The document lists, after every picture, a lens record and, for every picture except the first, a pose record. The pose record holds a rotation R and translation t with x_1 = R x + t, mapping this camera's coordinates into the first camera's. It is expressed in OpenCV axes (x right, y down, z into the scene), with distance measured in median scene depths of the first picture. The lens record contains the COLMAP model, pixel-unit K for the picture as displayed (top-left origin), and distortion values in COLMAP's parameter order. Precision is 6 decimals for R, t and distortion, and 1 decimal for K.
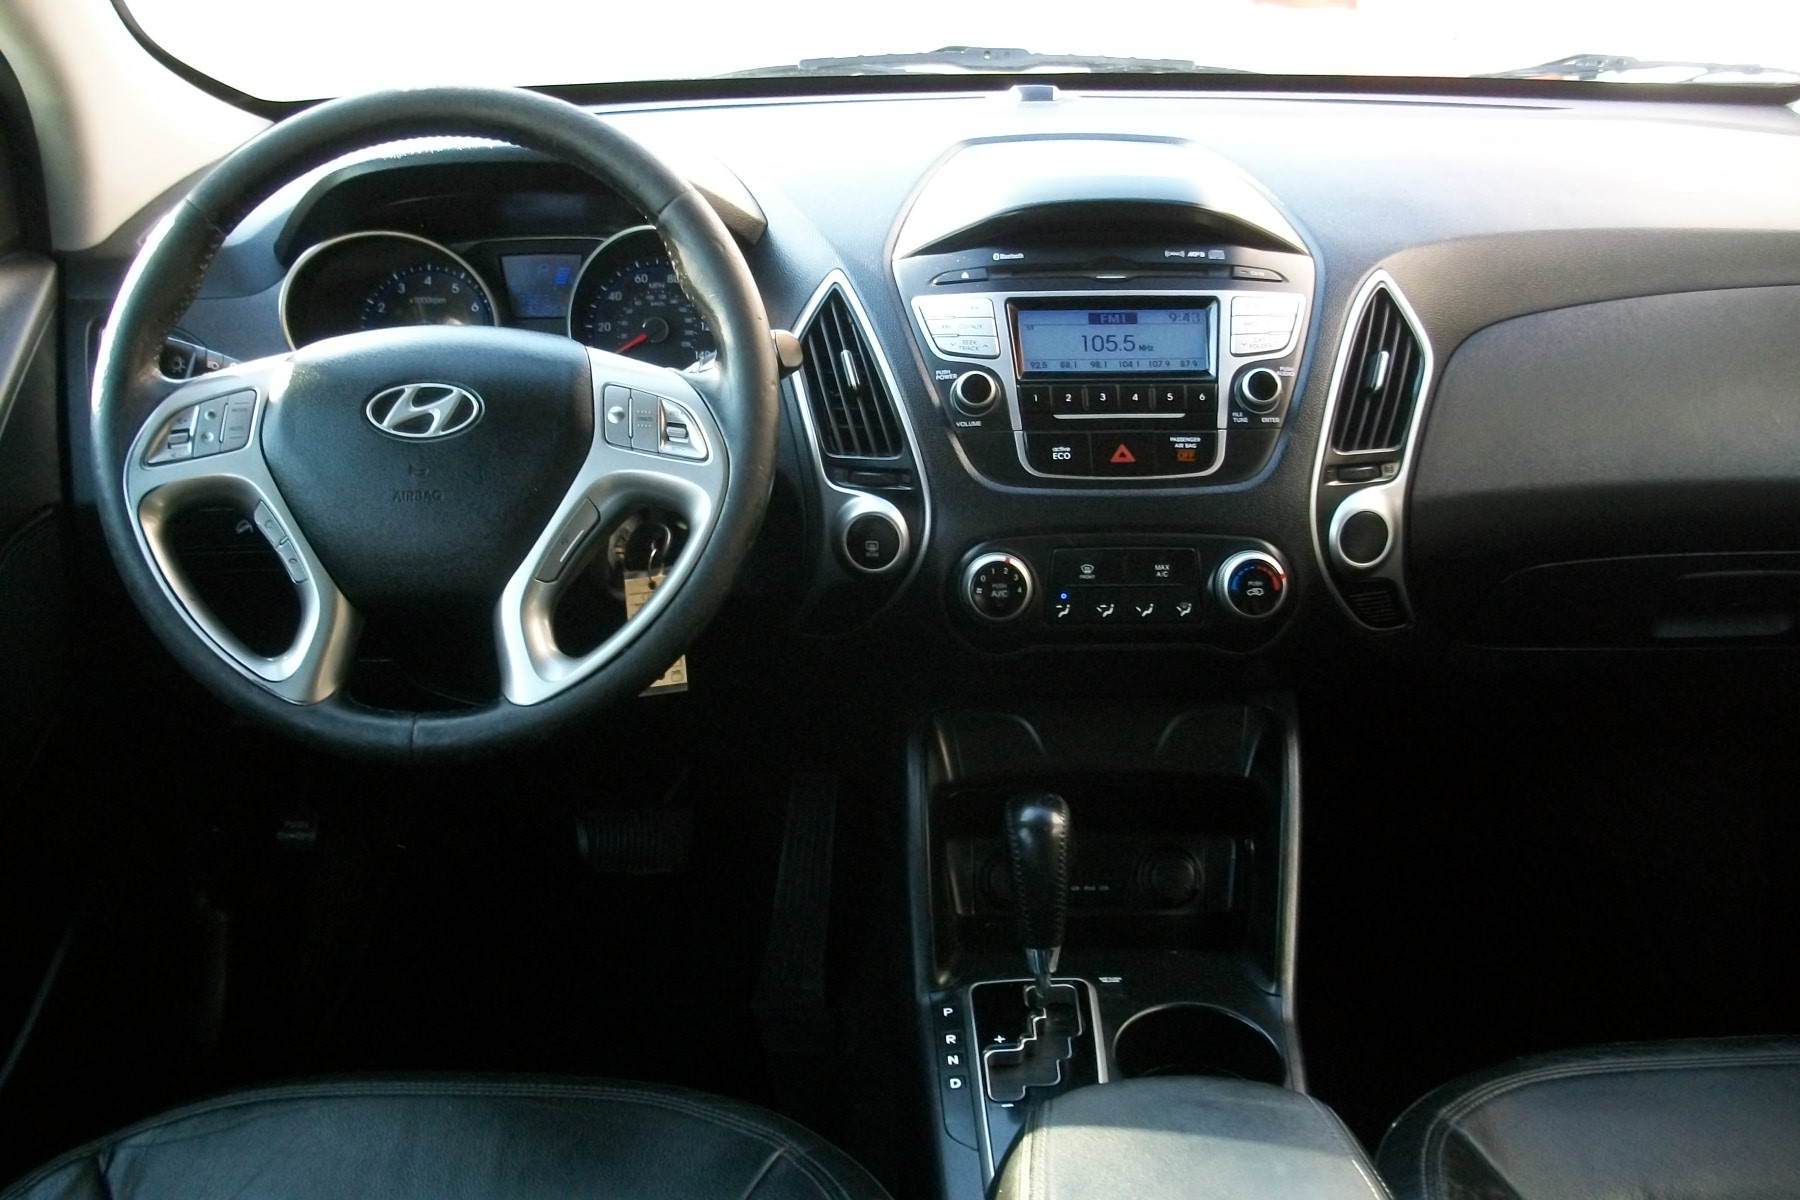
lens RADIAL K [[1869.4, 0, 905.7], [0, 1869.4, 595.9], [0, 0, 1]] dist [-0.163322, 0.000000]
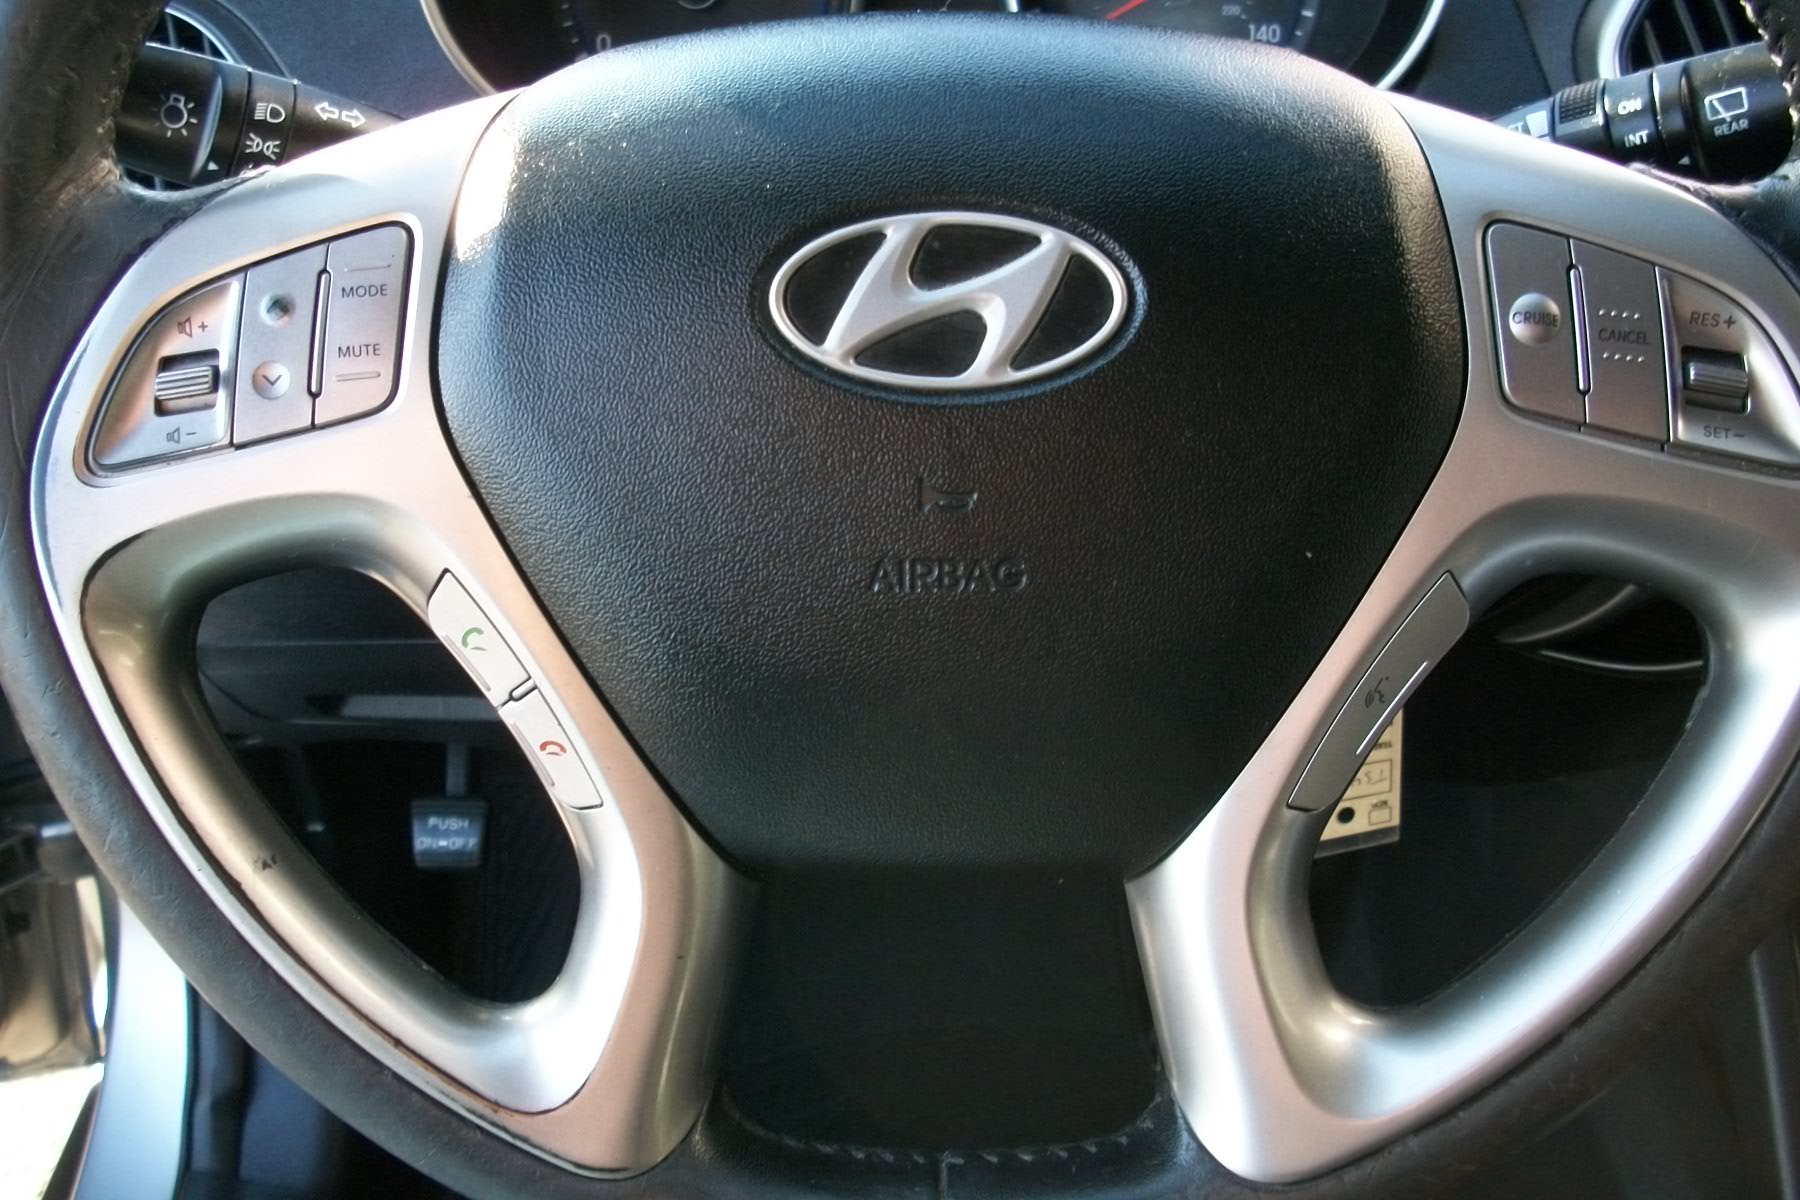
lens RADIAL K [[1869.4, 0, 900.8], [0, 1869.4, 602.7], [0, 0, 1]] dist [-0.163322, 0.000000]
pose [[0.999646, 0.002208, -0.026522, -0.260615], [0.003841, 0.974155, 0.225848, -0.122342], [0.026335, -0.225870, 0.973801, 0.671000]]
